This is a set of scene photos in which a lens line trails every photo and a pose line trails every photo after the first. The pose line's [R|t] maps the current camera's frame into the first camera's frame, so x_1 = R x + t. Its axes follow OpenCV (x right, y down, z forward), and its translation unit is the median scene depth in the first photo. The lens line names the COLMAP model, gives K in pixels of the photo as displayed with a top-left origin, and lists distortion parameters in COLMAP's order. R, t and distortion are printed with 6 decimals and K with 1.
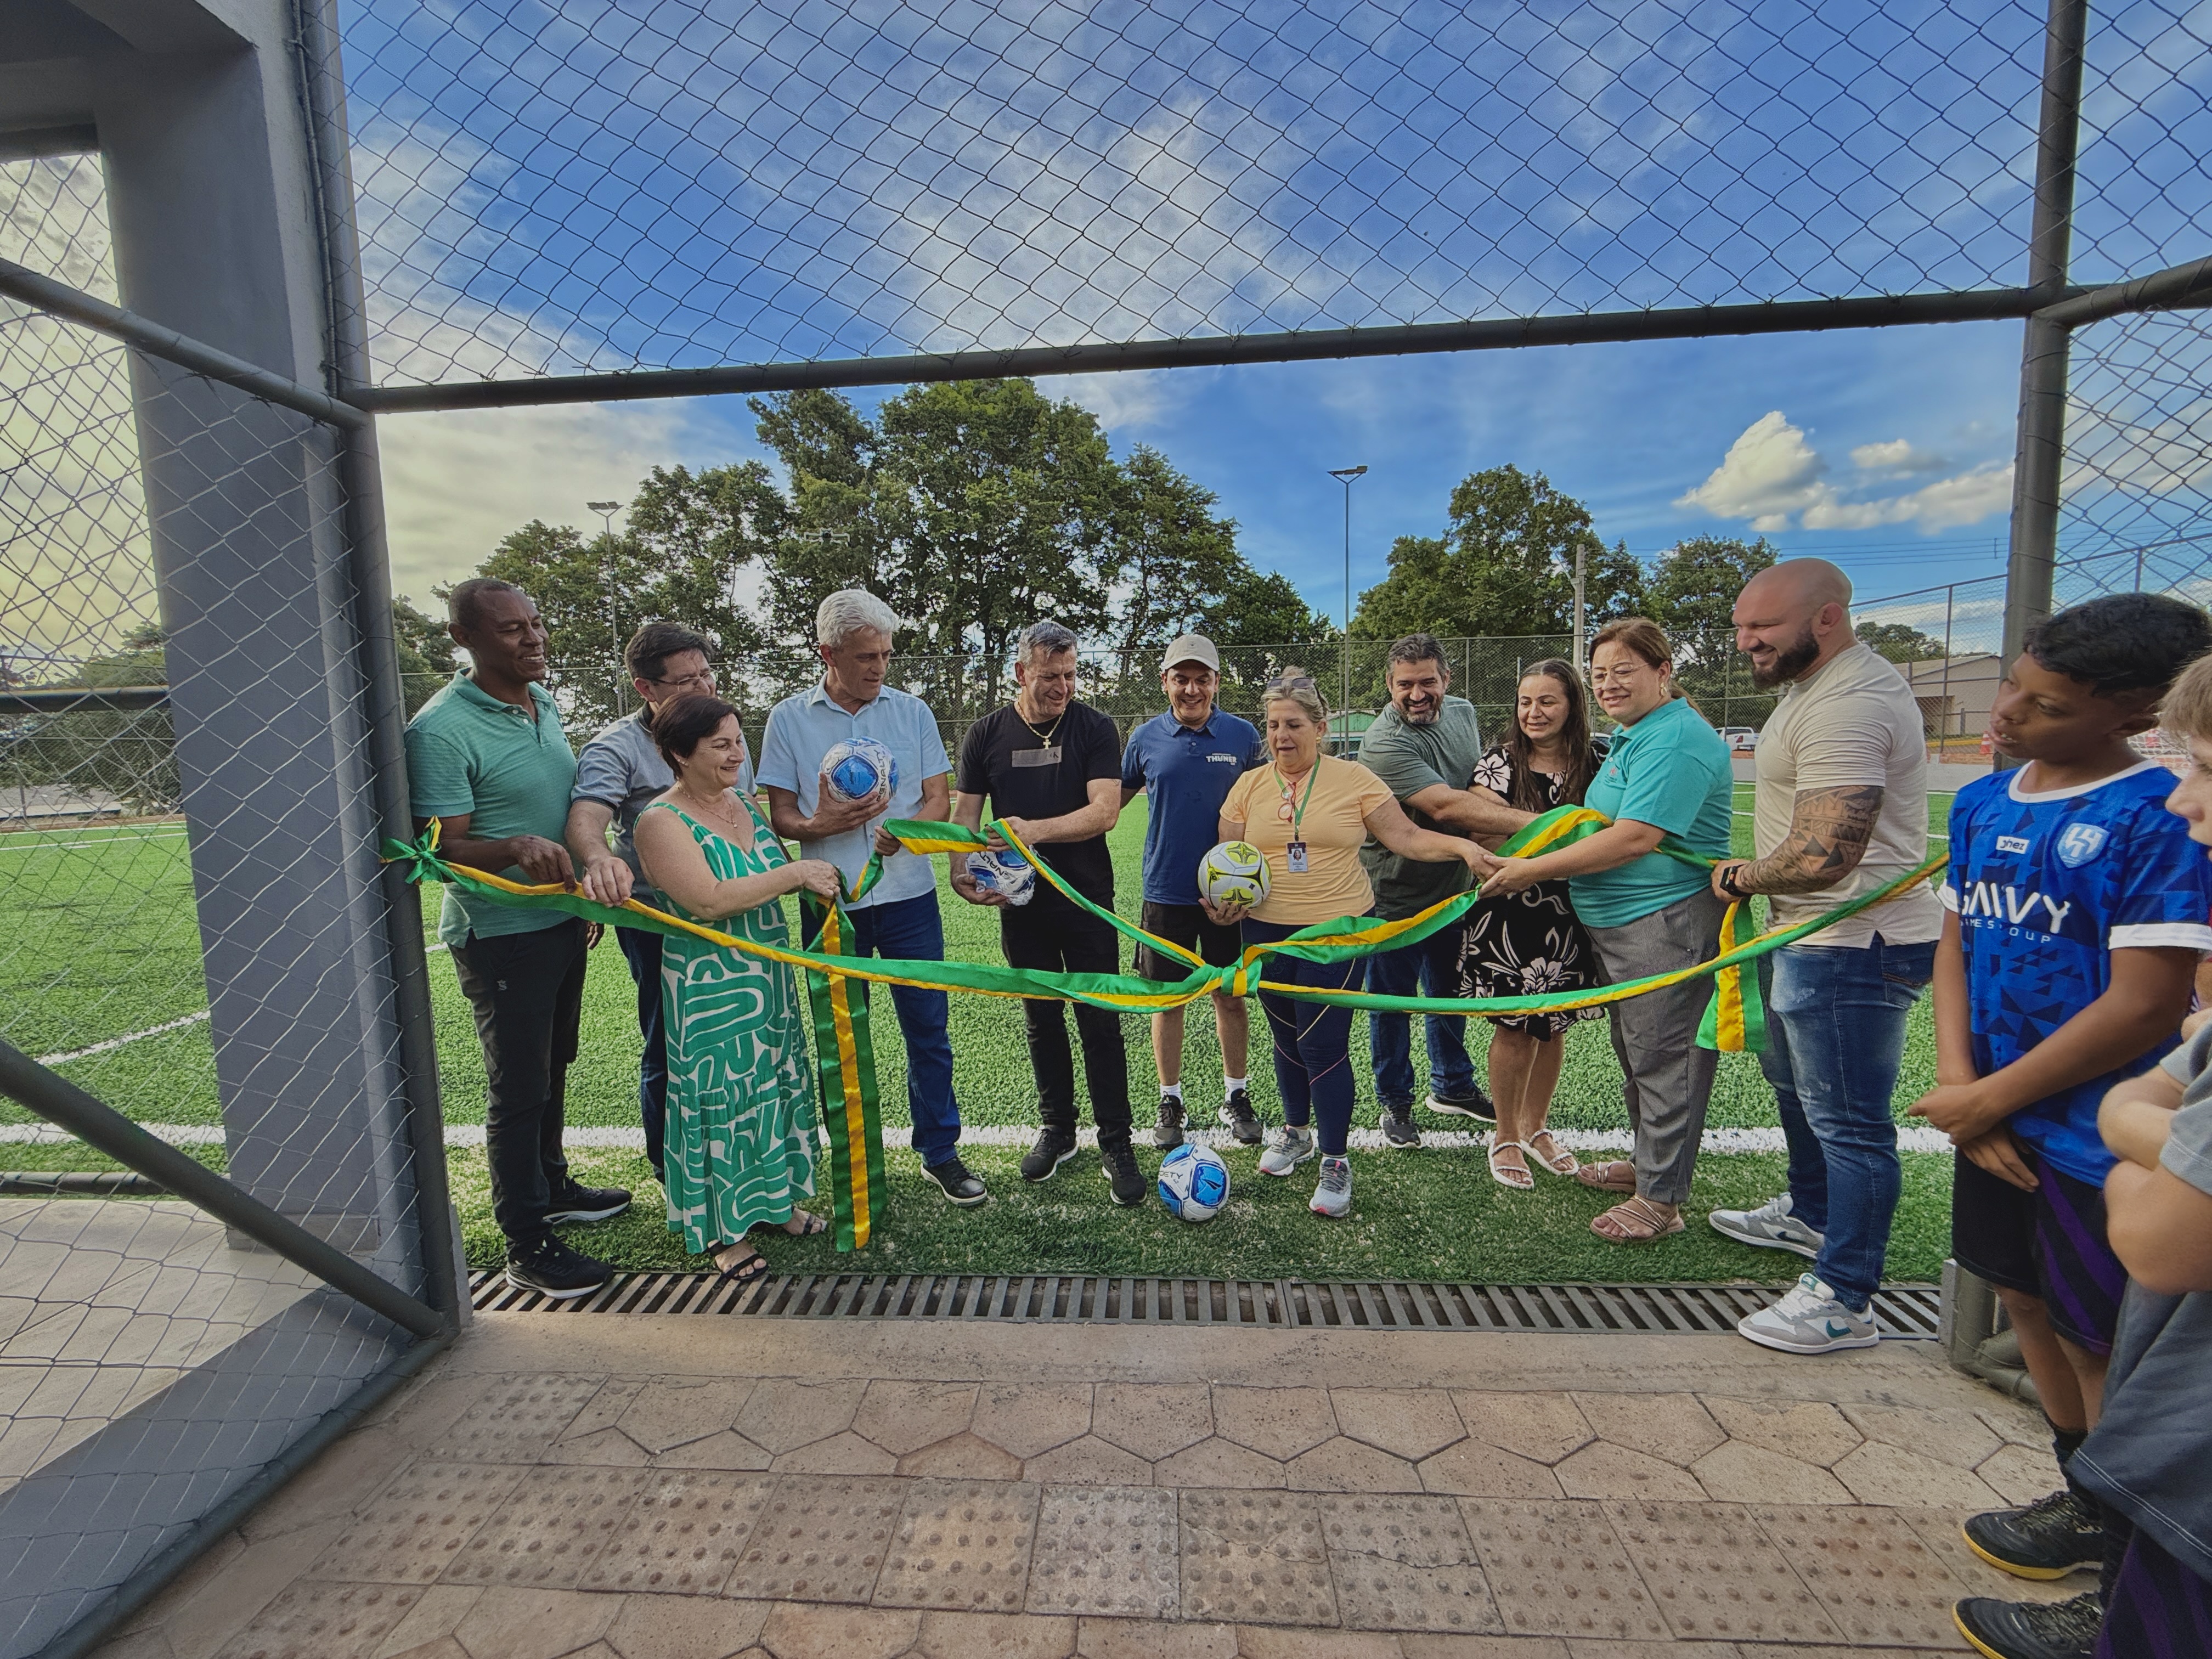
lens RADIAL K [[887.4, 0, 1106.0], [0, 887.4, 829.5], [0, 0, 1]] dist [-0.001038, -0.000056]
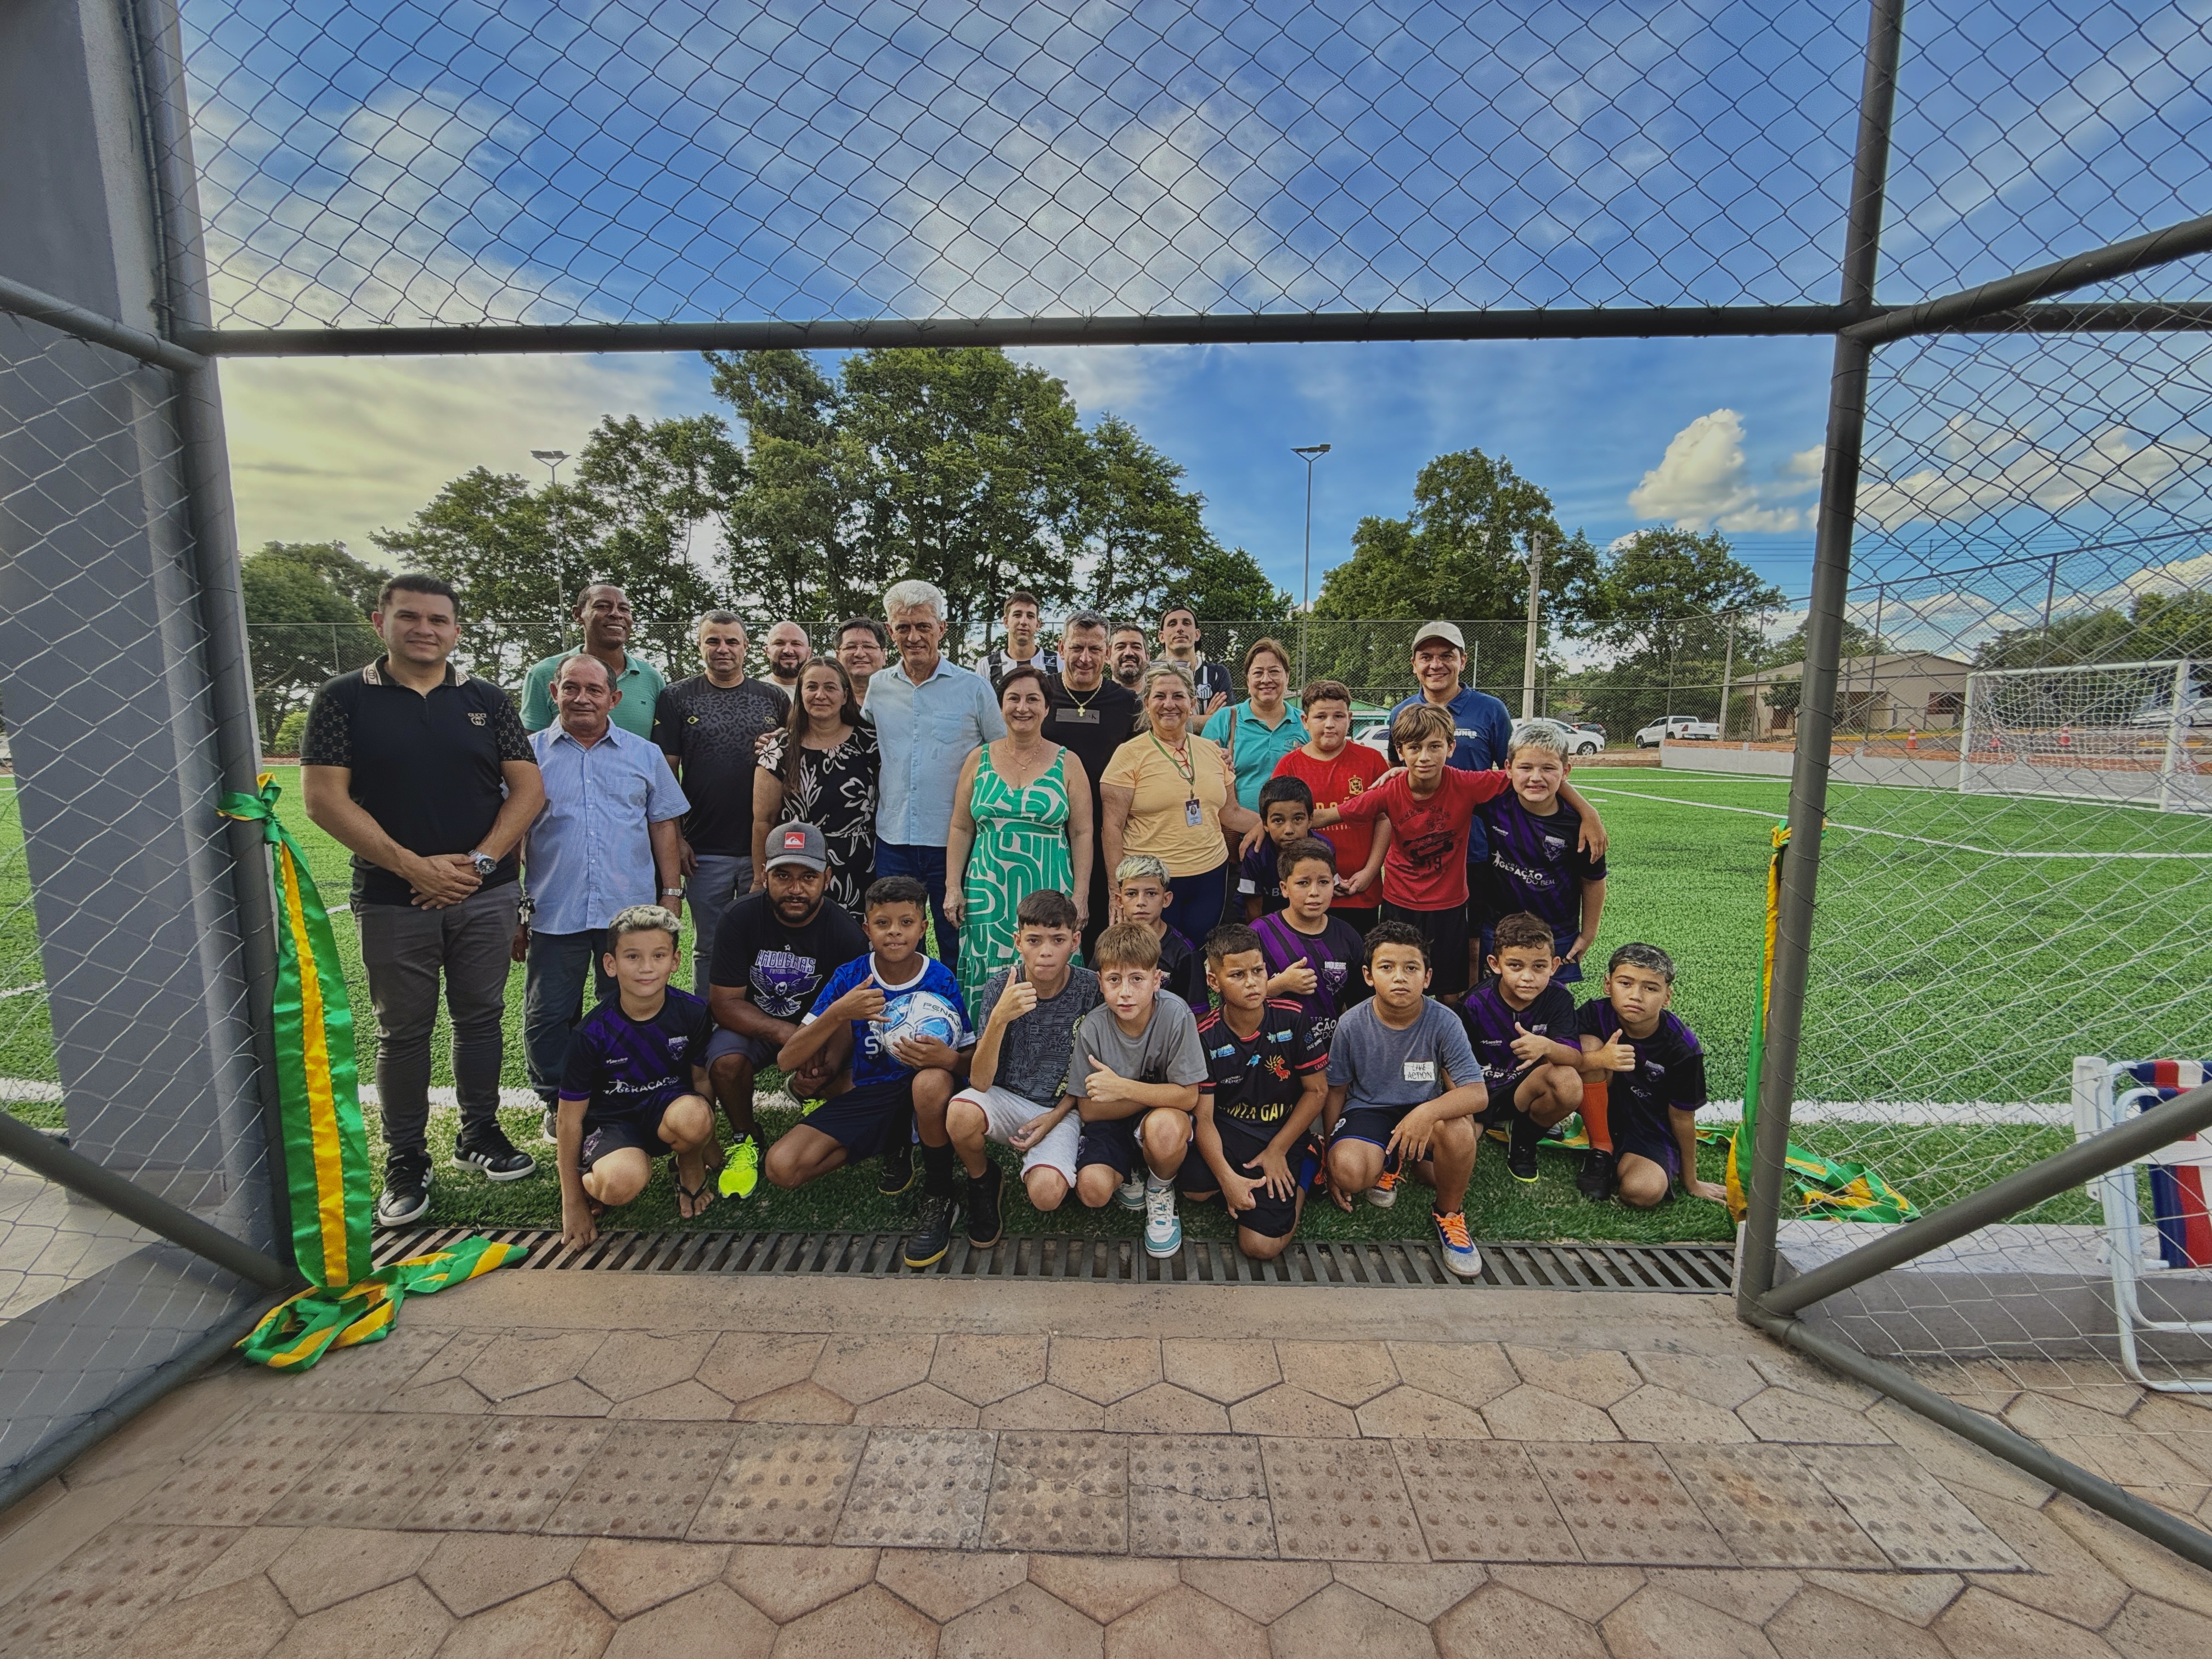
lens RADIAL K [[885.9, 0, 1106.0], [0, 885.9, 829.5], [0, 0, 1]] dist [-0.000003, -0.000195]
pose [[0.998895, 0.021878, 0.041588, 0.108800], [-0.023155, 0.999267, 0.030477, -0.002770], [-0.040891, -0.031407, 0.998670, -0.022903]]
